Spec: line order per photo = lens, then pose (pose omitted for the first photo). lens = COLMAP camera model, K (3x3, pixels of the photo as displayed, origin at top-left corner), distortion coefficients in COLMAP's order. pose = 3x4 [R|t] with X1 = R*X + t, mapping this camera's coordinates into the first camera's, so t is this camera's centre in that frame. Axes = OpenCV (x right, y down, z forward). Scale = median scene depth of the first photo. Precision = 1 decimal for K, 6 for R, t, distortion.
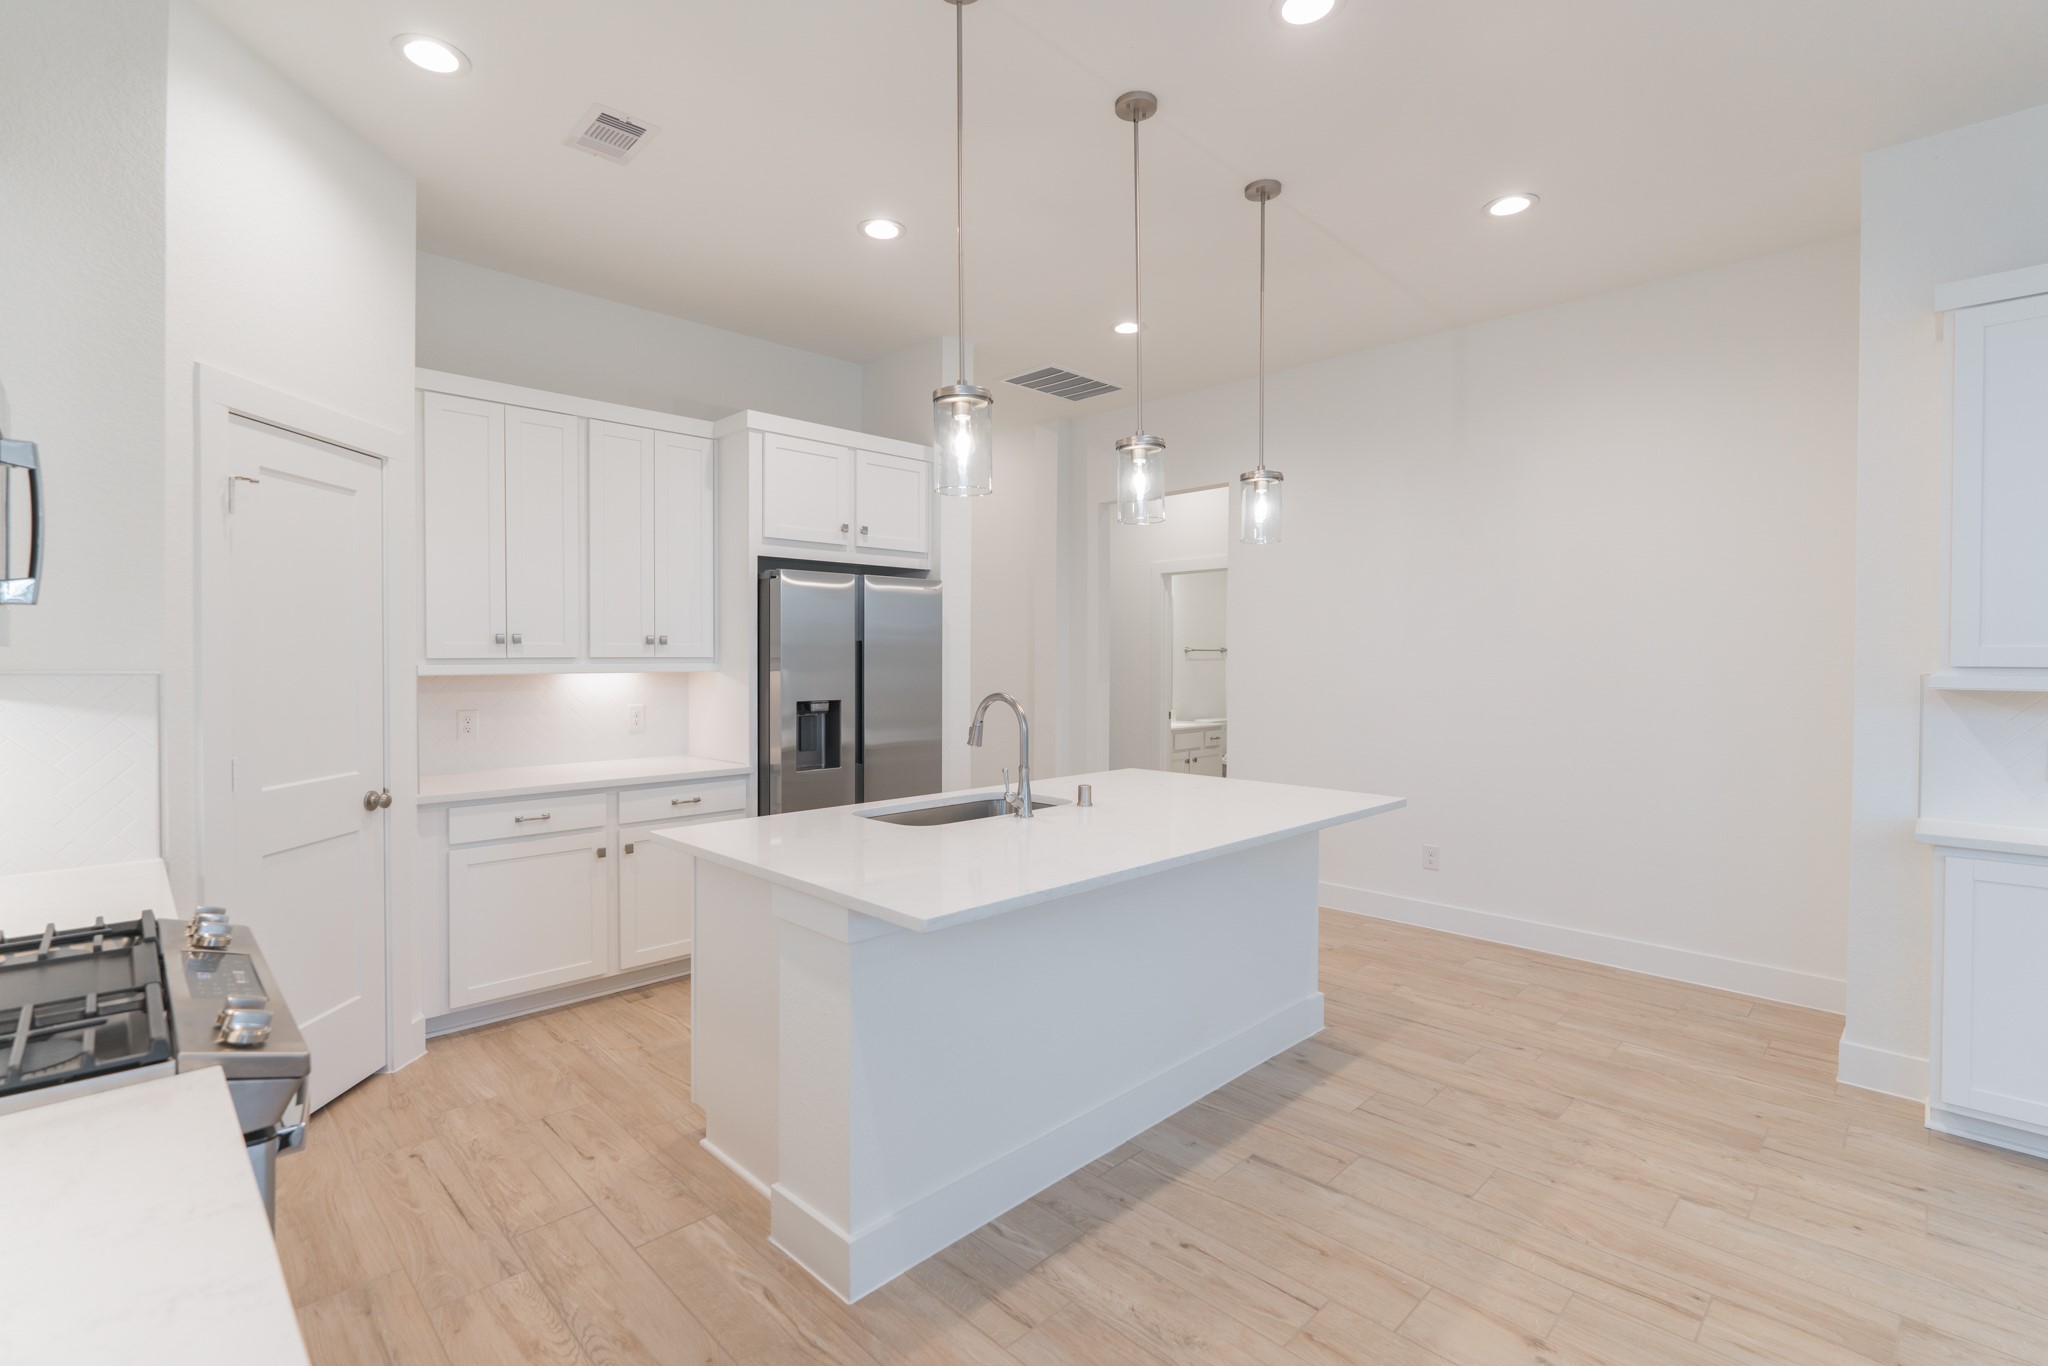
lens RADIAL K [[926.6, 0, 1013.4], [0, 926.6, 666.6], [0, 0, 1]] dist [-0.007428, 0.000475]
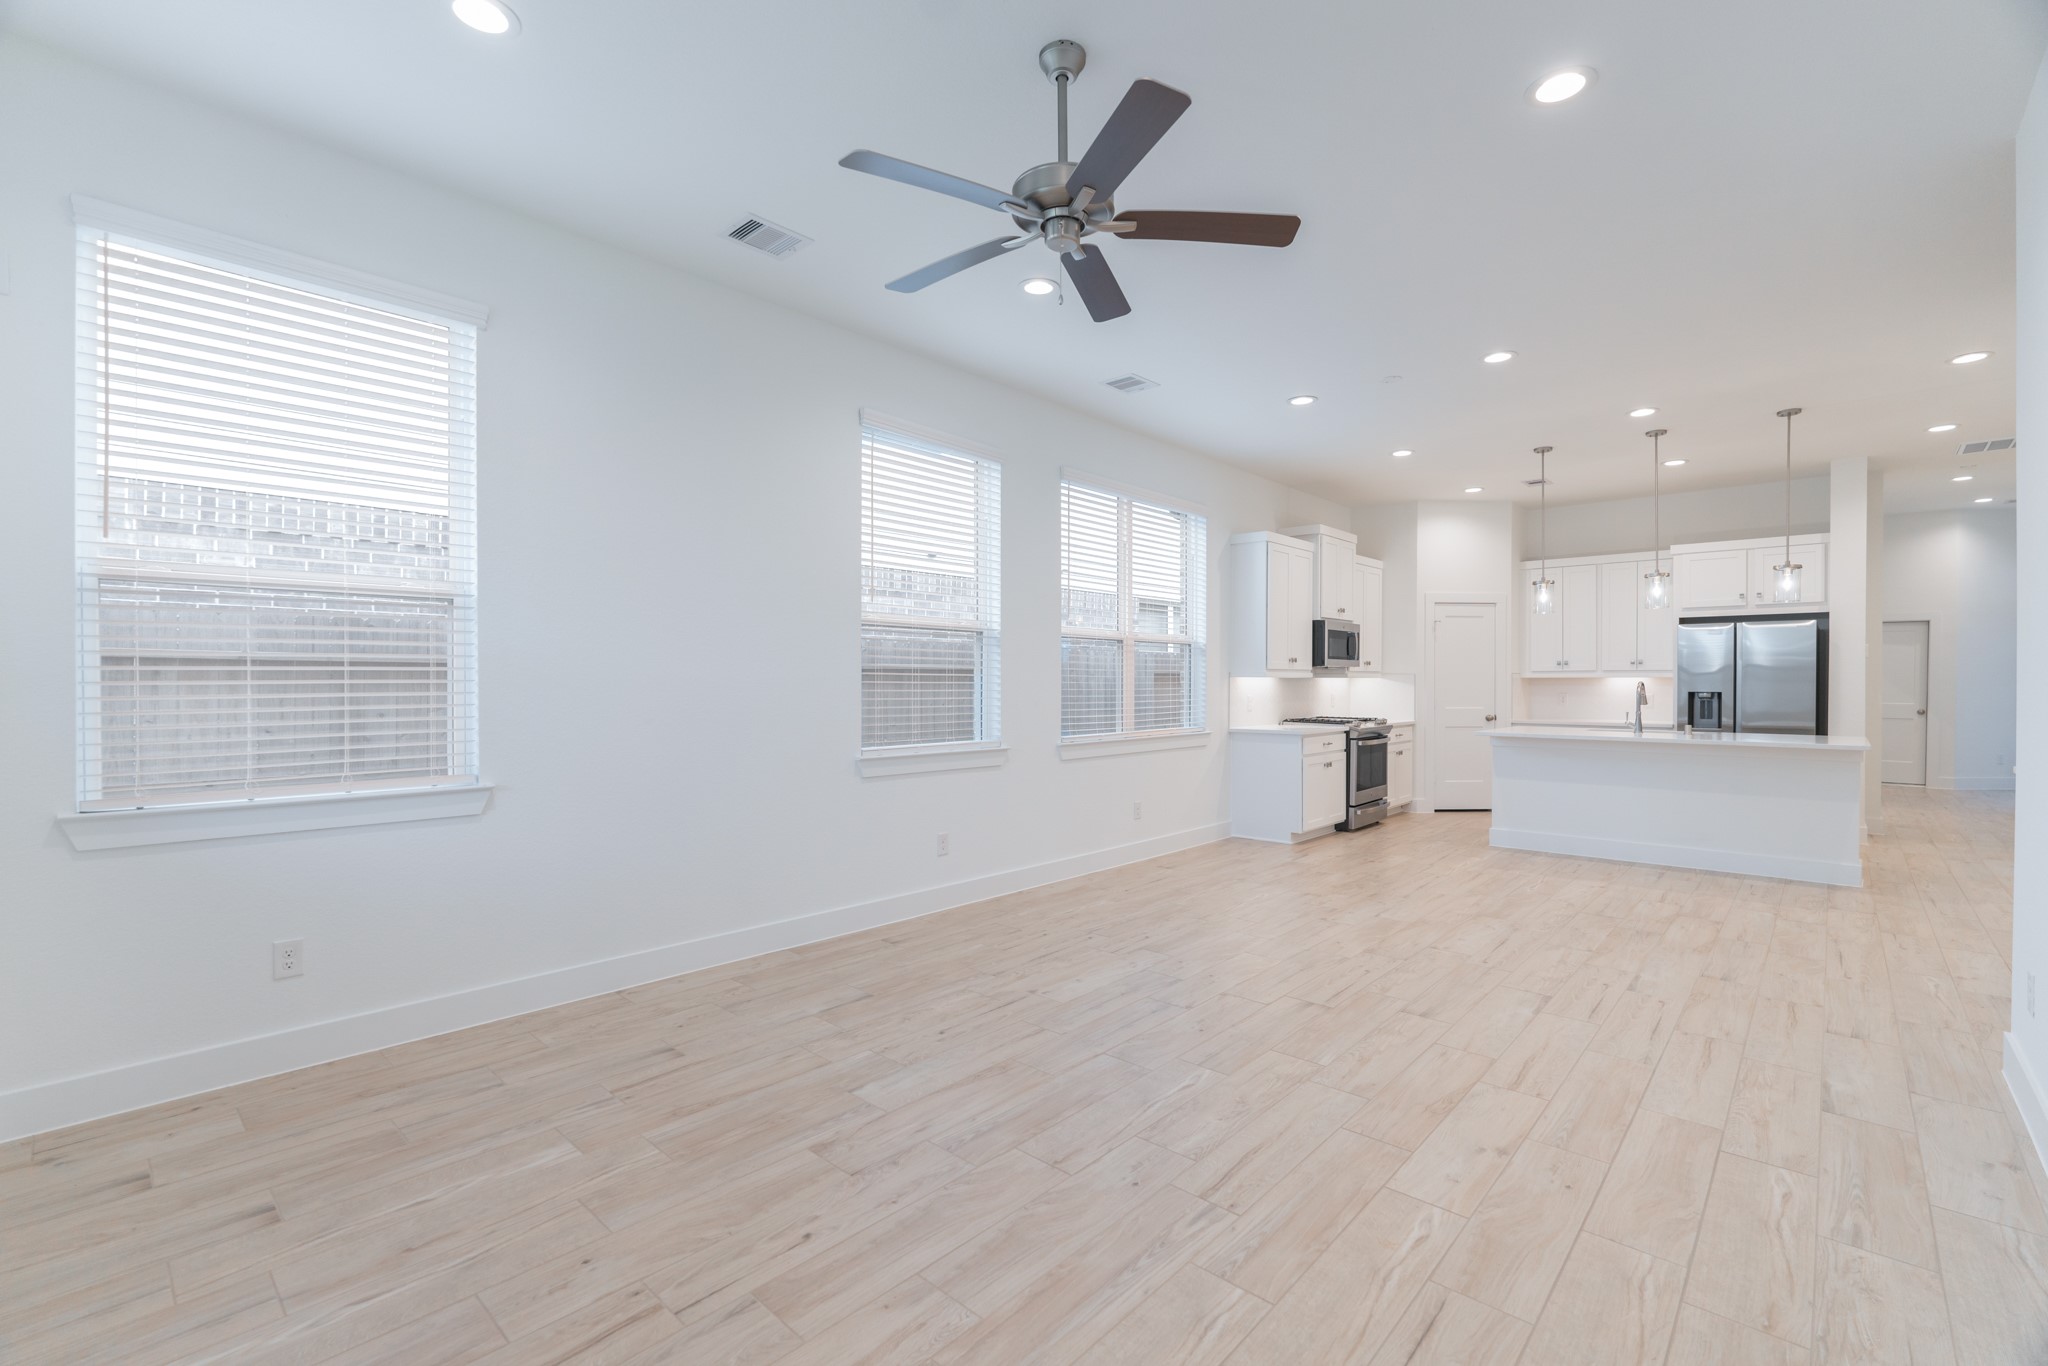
lens RADIAL K [[907.2, 0, 1024.0], [0, 907.2, 683.0], [0, 0, 1]] dist [-0.001749, 0.000125]
pose [[0.062059, 0.000969, -0.998072, 1.953566], [-0.015286, 0.999883, 0.000021, 0.050690], [0.997955, 0.015255, 0.062067, -0.628121]]
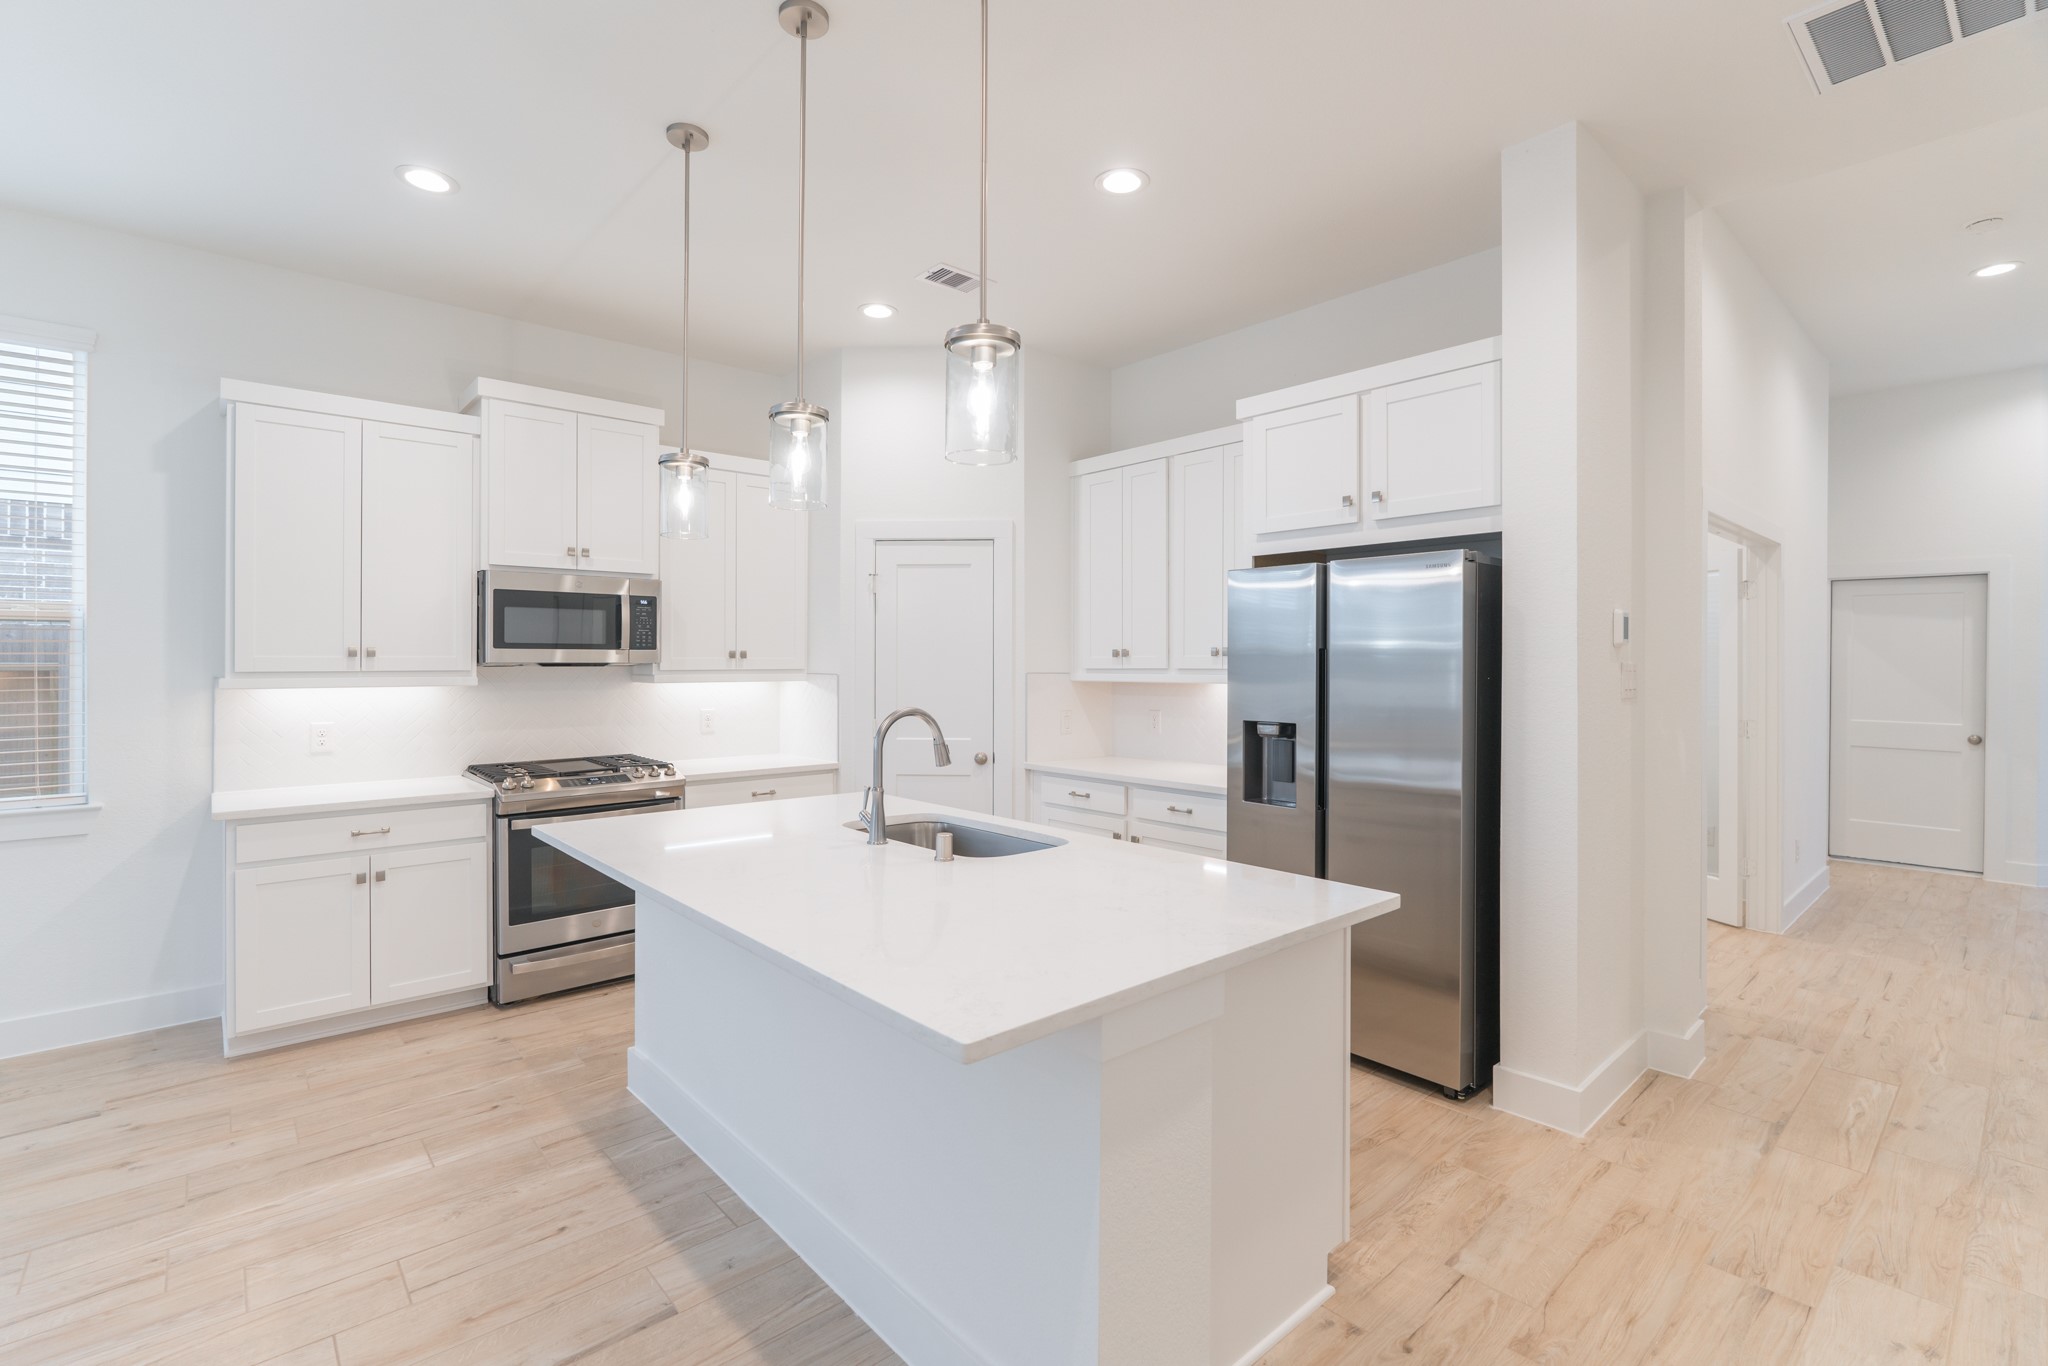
lens RADIAL K [[926.6, 0, 1013.4], [0, 926.6, 666.6], [0, 0, 1]] dist [-0.007428, 0.000475]
pose [[-0.057223, 0.000209, -0.998361, 0.796462], [-0.014812, 0.999890, 0.001059, -0.012554], [0.998252, 0.014848, -0.057214, 1.036188]]
